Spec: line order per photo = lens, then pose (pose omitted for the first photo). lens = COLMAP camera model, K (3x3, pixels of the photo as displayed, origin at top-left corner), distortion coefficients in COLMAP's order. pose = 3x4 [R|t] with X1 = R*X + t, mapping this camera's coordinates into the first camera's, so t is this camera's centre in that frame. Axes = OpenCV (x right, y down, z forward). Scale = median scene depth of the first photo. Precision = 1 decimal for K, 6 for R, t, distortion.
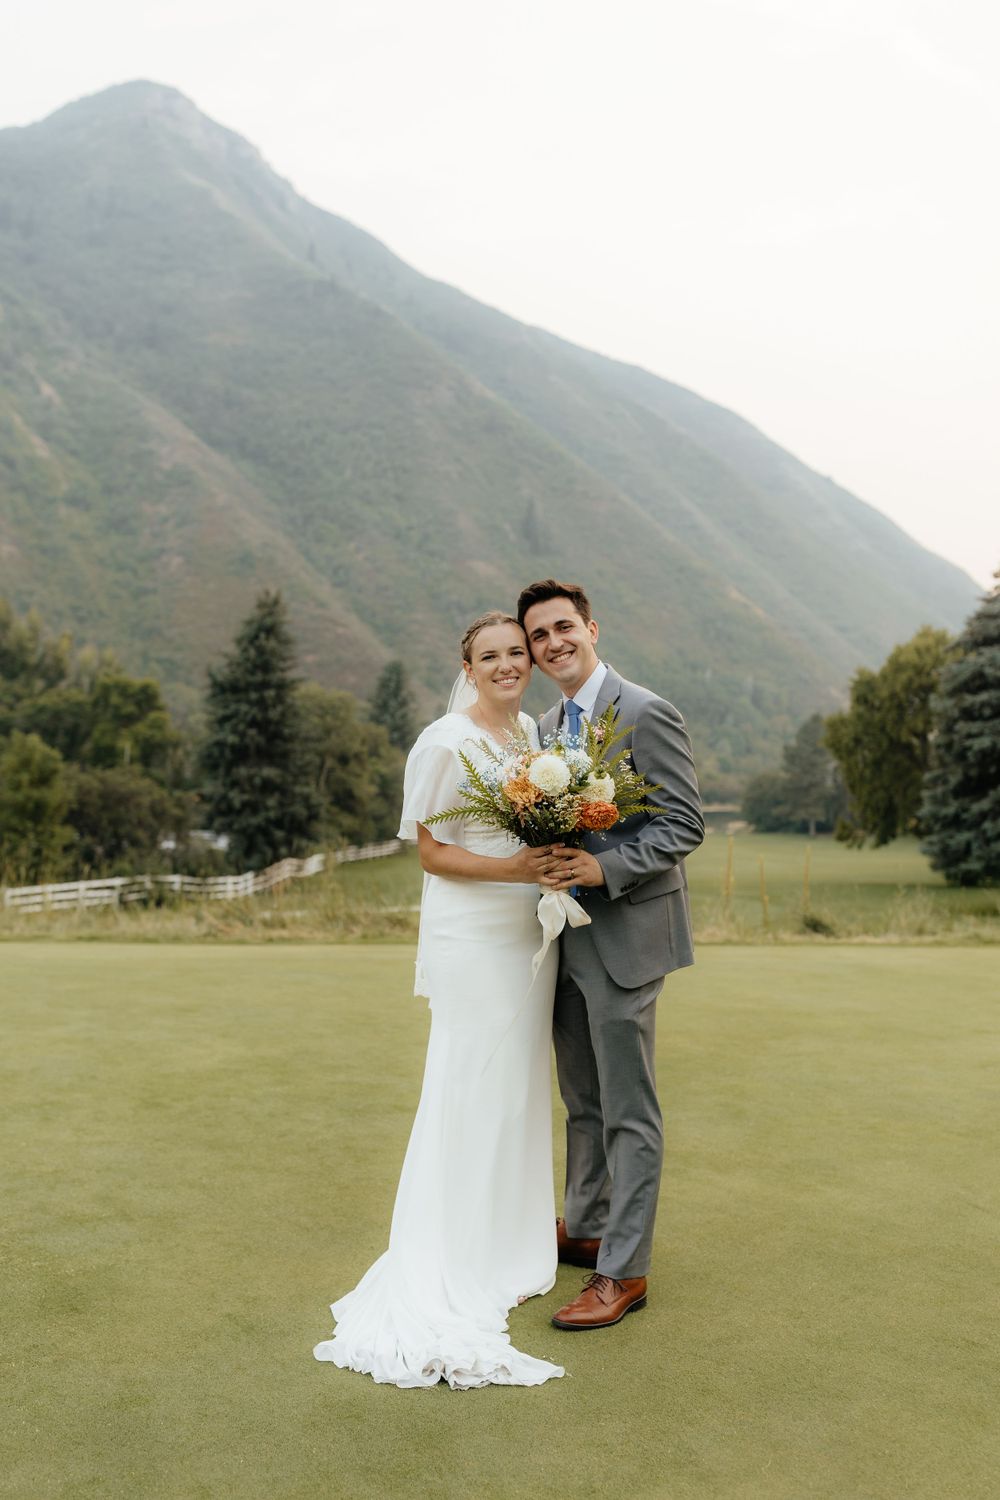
lens RADIAL K [[1432.2, 0, 500.0], [0, 1432.2, 750.0], [0, 0, 1]] dist [0.003450, -0.011589]
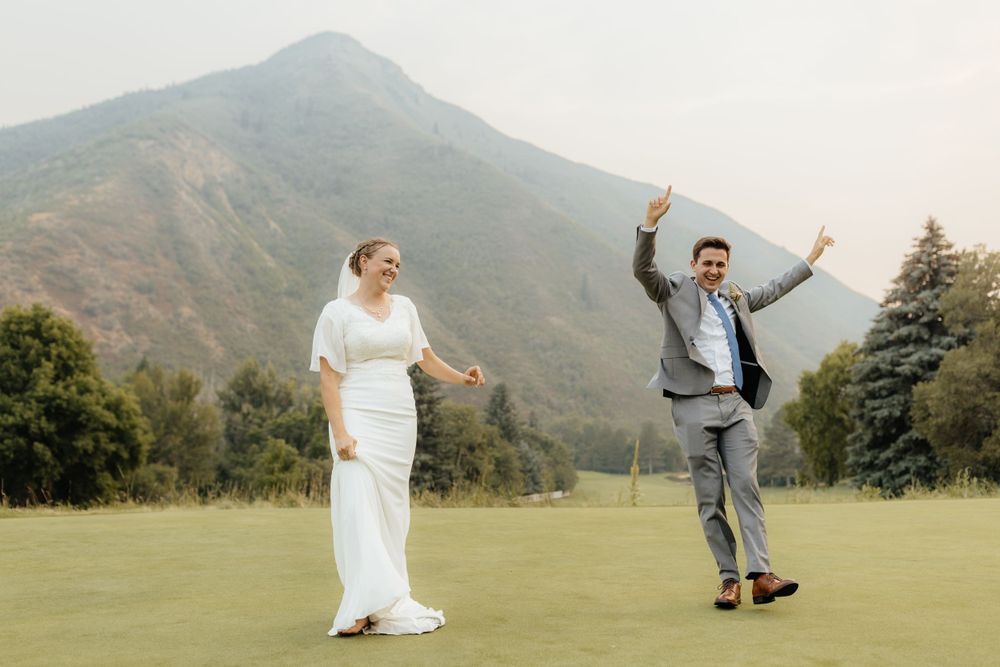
lens RADIAL K [[954.8, 0, 499.9], [0, 954.8, 325.4], [0, 0, 1]] dist [0.003450, -0.011589]
pose [[0.995864, -0.057074, -0.070694, 0.000480], [0.047958, 0.991056, -0.124528, 0.001516], [0.077169, 0.120622, 0.989695, -0.009788]]
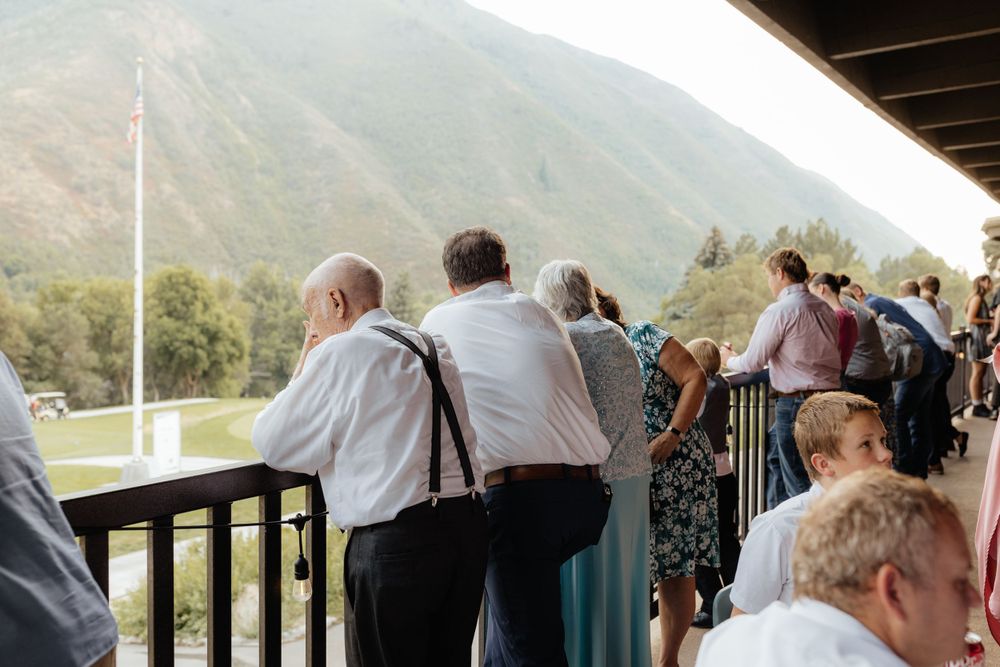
lens RADIAL K [[984.8, 0, 500.0], [0, 984.8, 333.5], [0, 0, 1]] dist [0.000643, -0.009290]
pose [[0.998949, -0.025909, -0.037806, 0.011563], [0.026968, 0.999250, 0.027785, -0.011935], [0.037058, -0.028776, 0.998899, -0.135804]]
